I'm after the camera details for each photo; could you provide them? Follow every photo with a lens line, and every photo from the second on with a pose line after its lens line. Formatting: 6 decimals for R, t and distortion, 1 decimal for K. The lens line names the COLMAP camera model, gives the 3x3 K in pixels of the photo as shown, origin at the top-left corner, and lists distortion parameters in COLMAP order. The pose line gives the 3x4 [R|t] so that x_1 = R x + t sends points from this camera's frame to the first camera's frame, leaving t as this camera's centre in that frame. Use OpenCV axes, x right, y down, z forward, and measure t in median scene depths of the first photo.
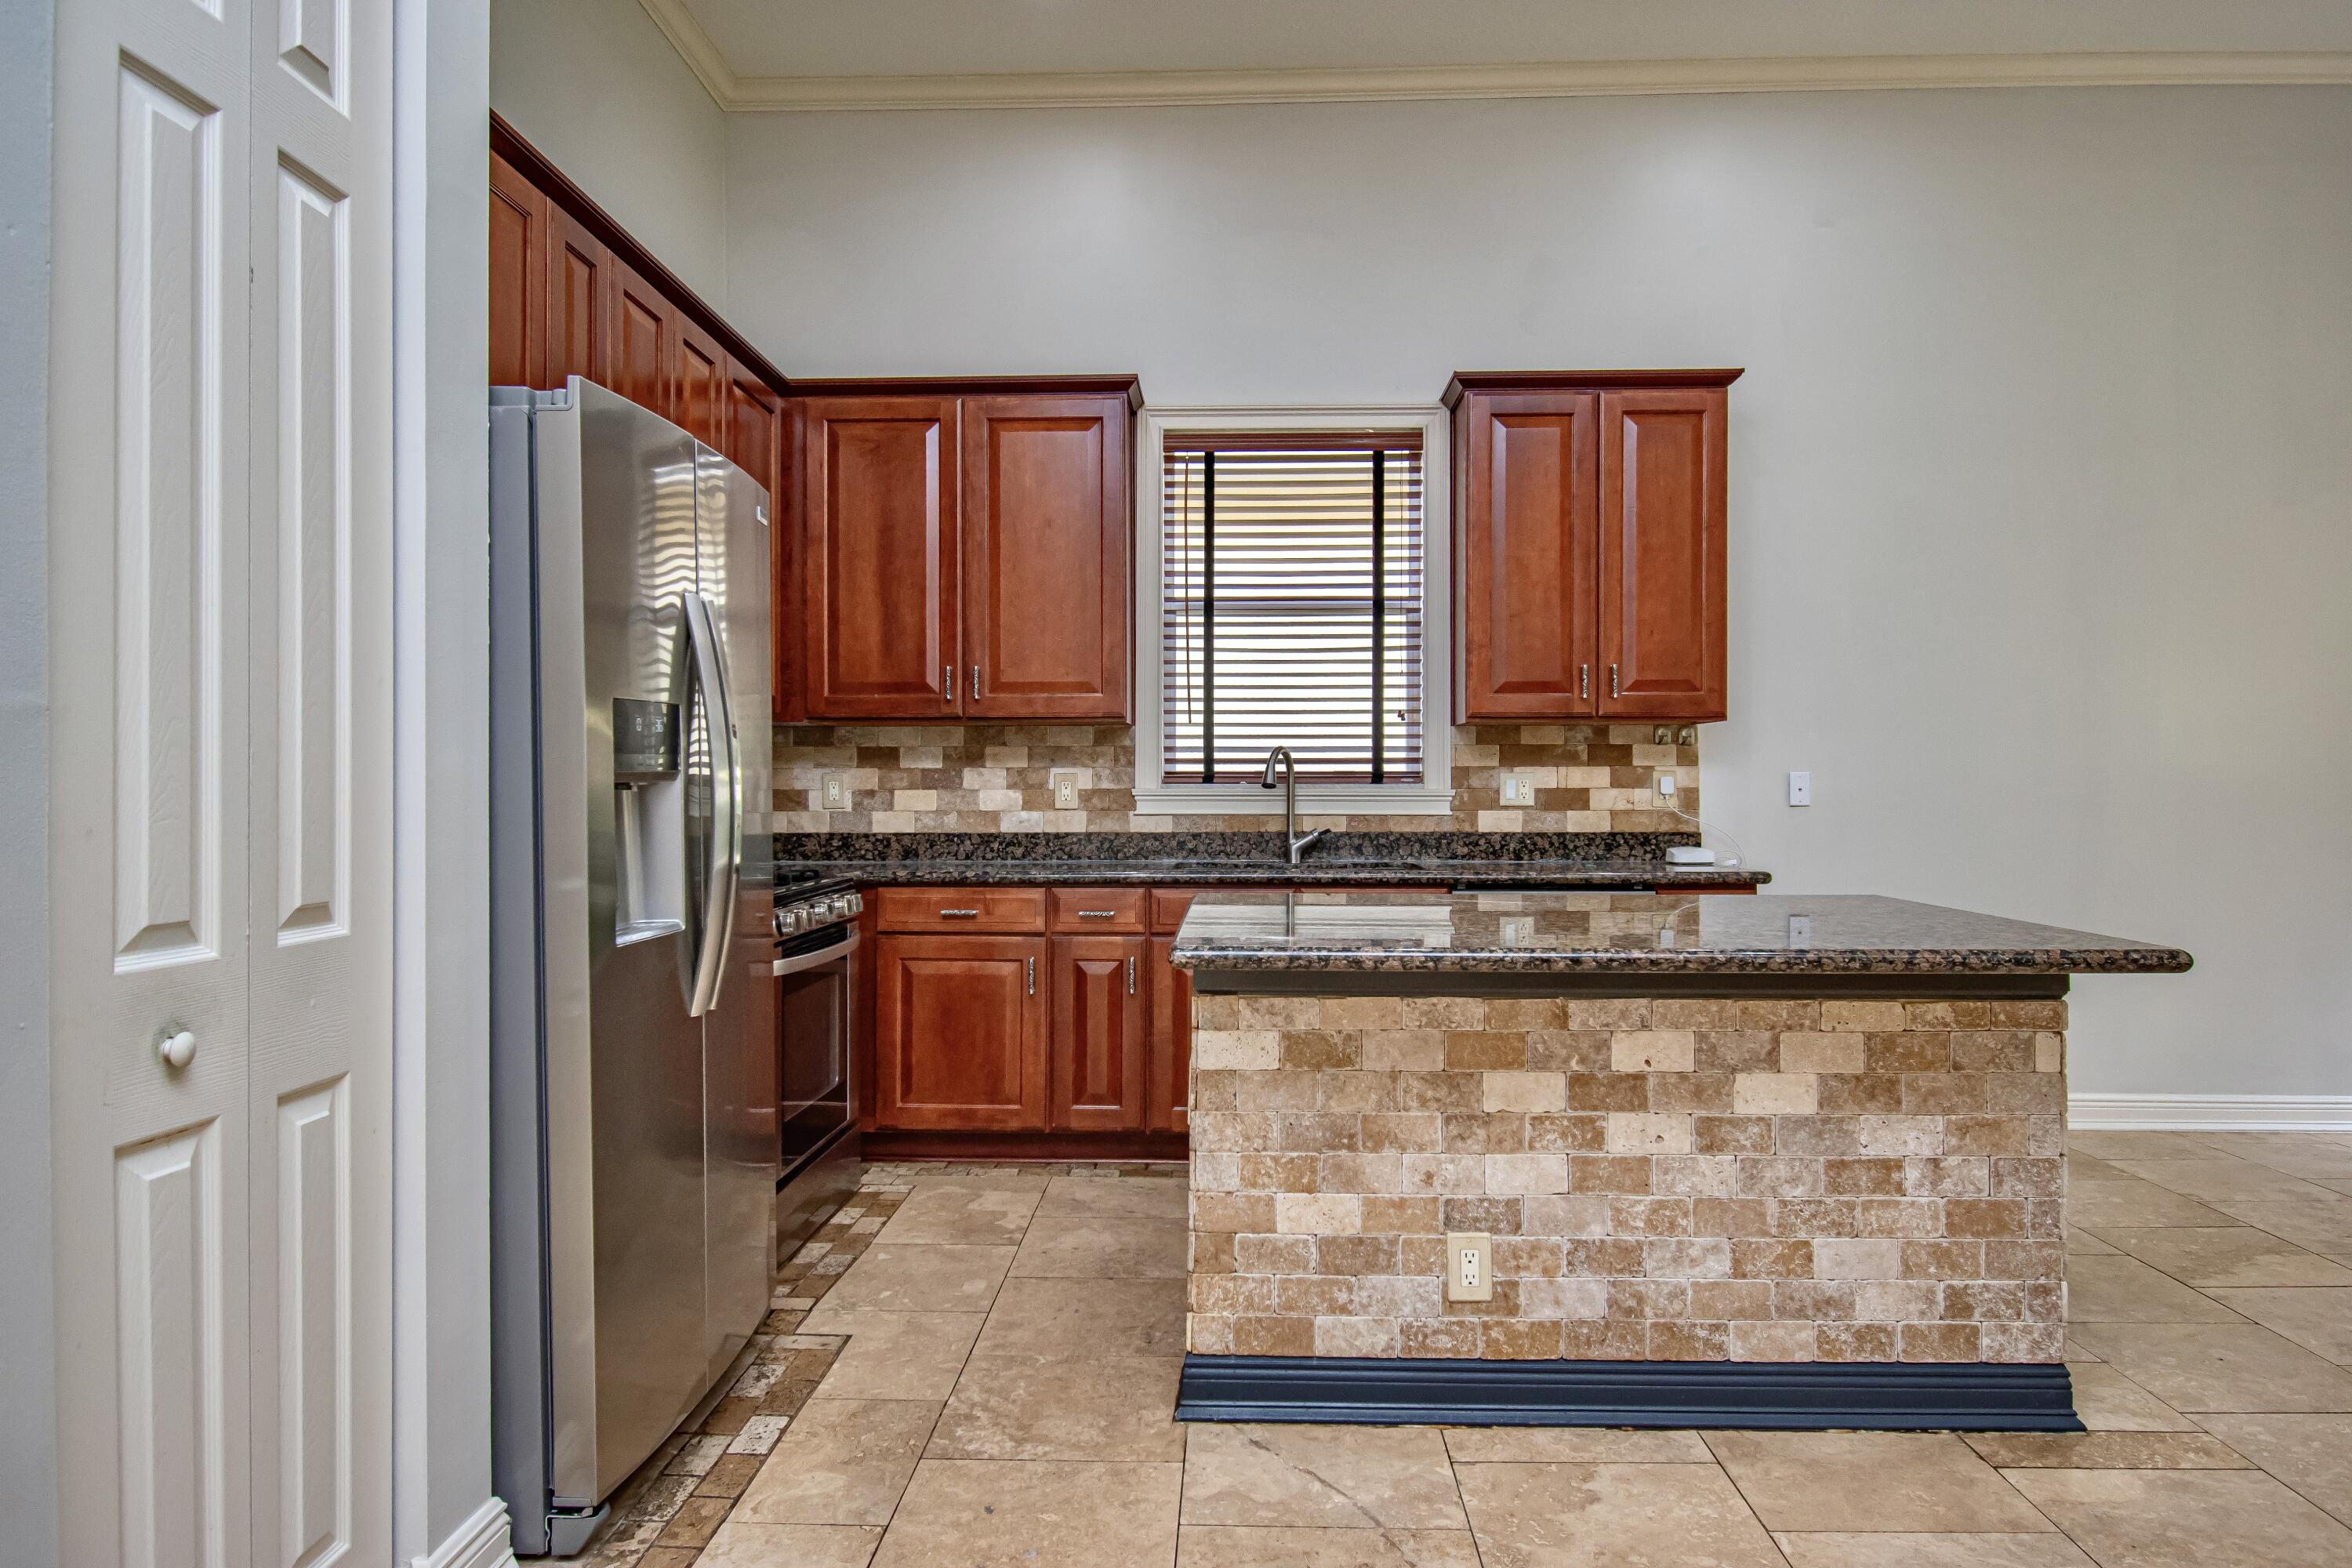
lens RADIAL K [[1432.3, 0, 1206.1], [0, 1432.3, 794.0], [0, 0, 1]] dist [0.008606, -0.016075]
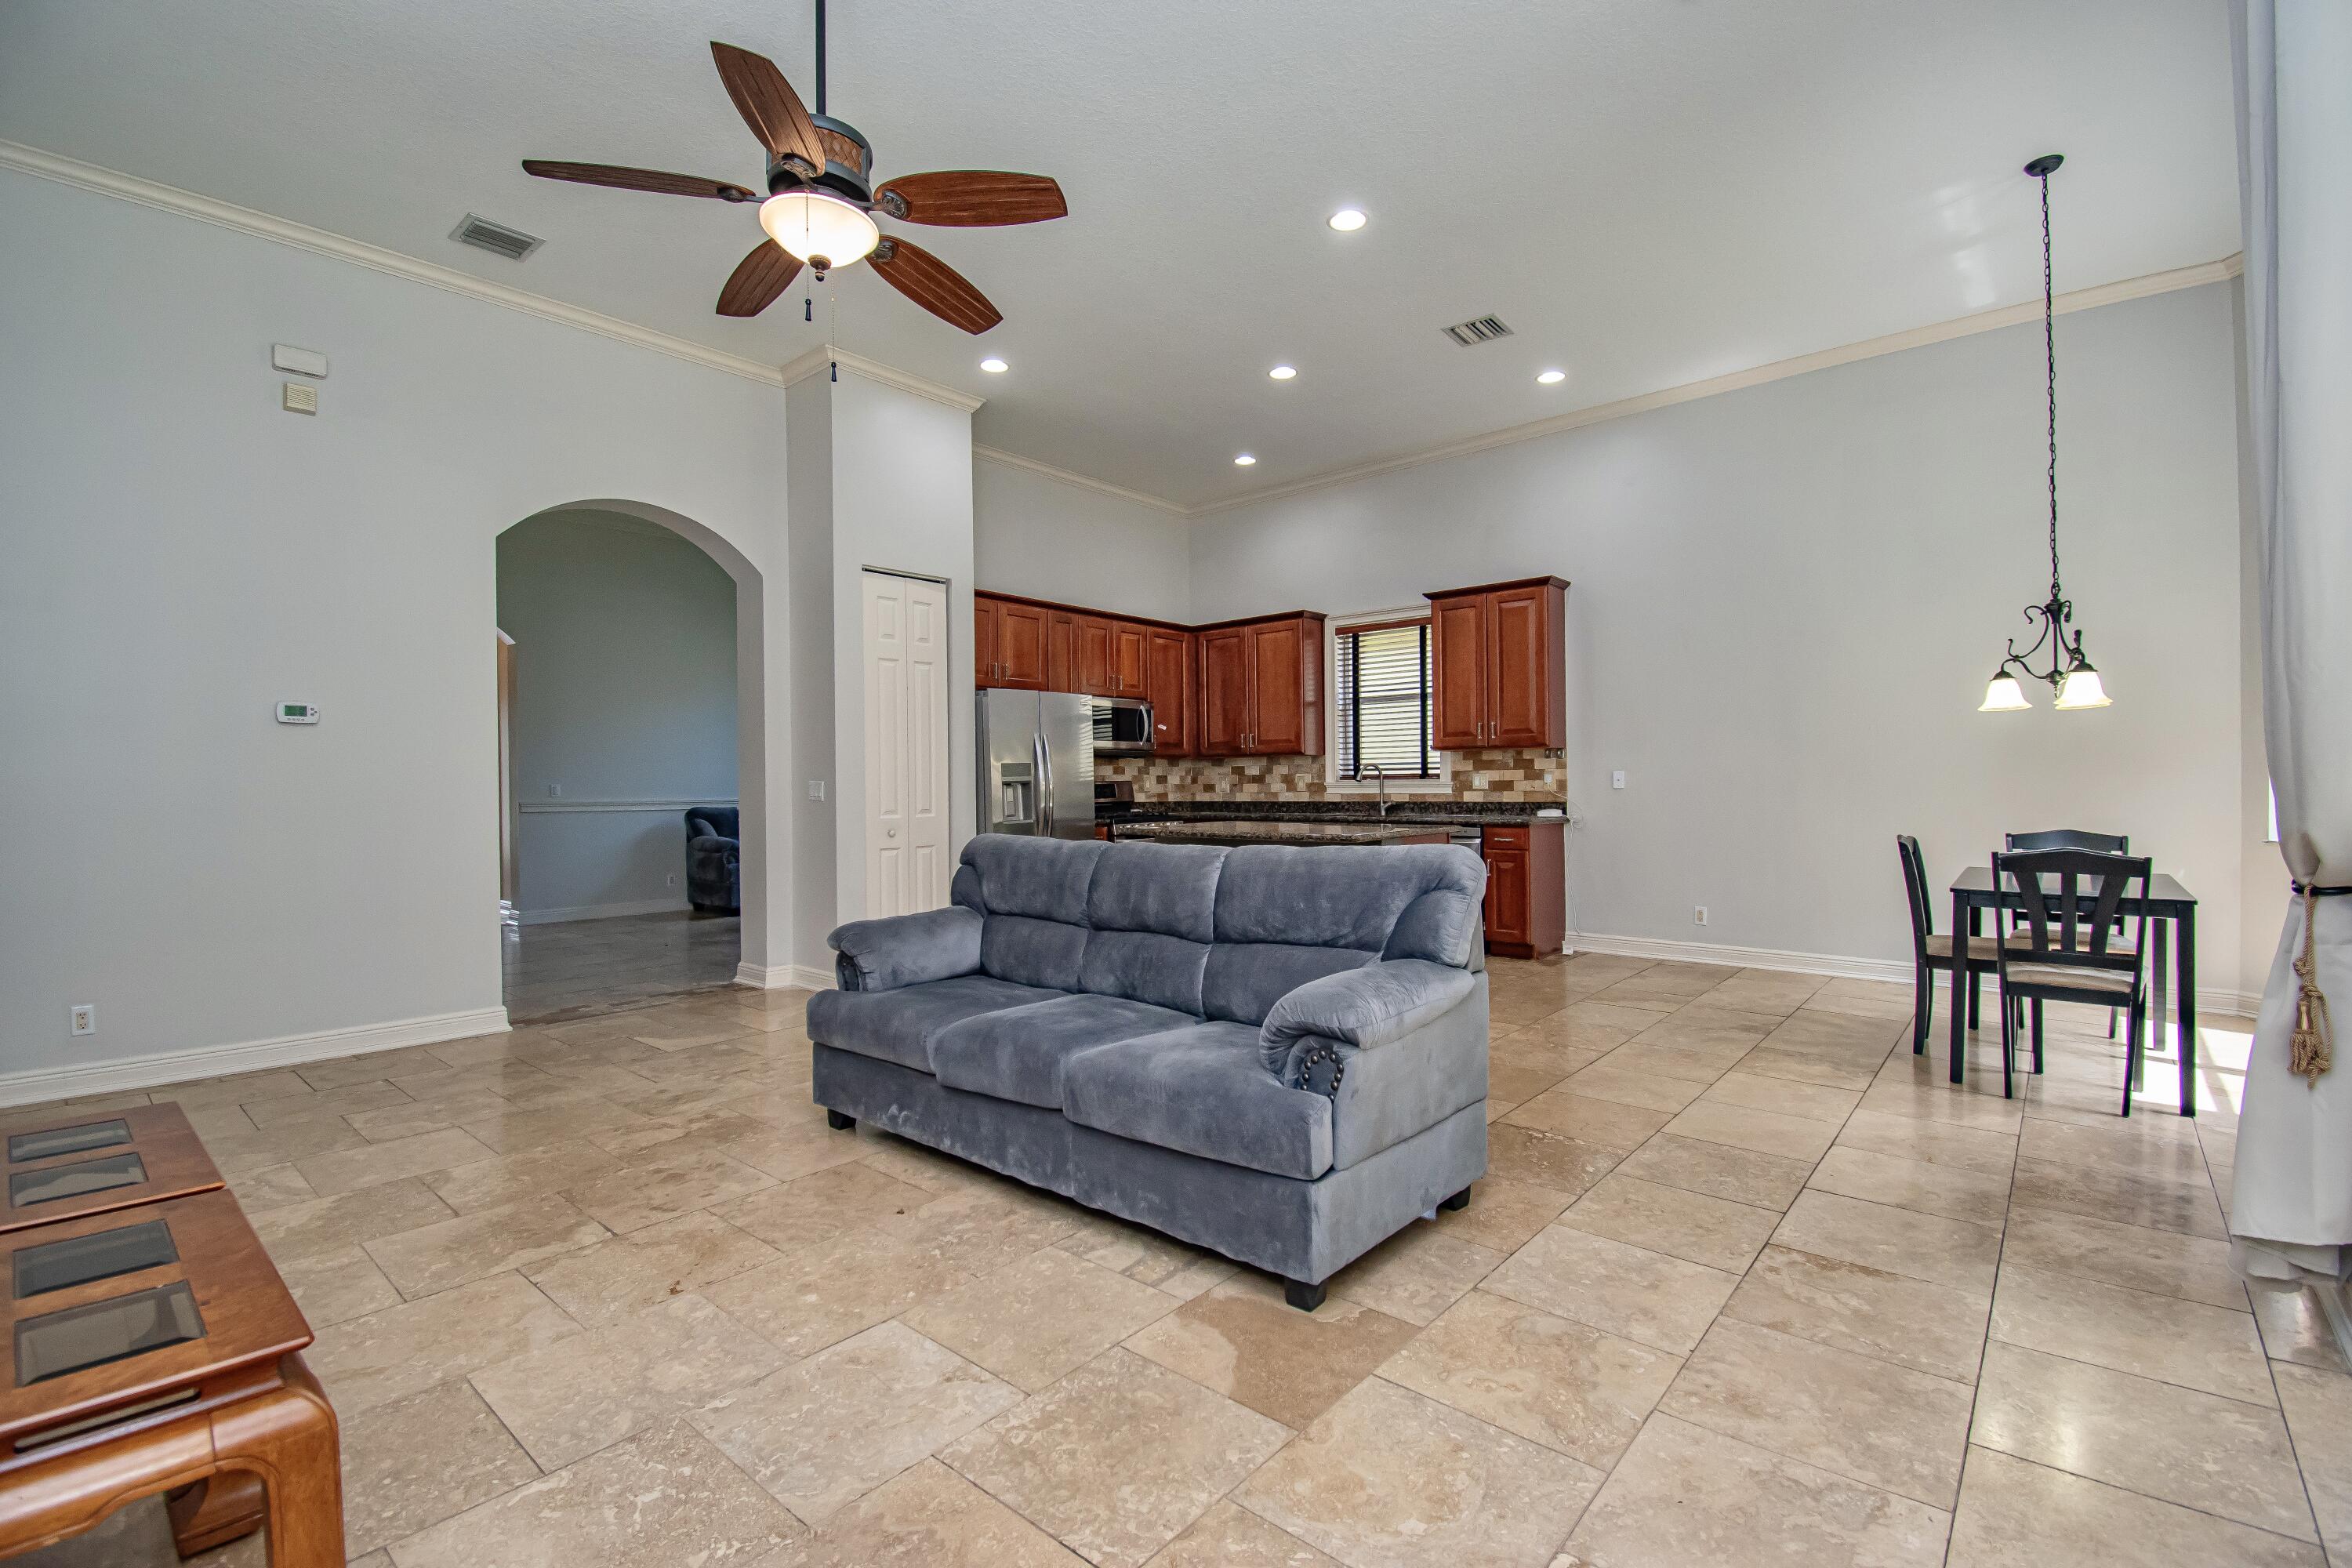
lens RADIAL K [[1057.2, 0, 1216.8], [0, 1057.2, 787.1], [0, 0, 1]] dist [-0.004285, -0.010904]
pose [[0.793456, -0.005395, -0.608604, 0.959095], [0.006542, 0.999979, -0.000336, 0.003612], [0.608592, -0.003715, 0.793474, -0.513609]]
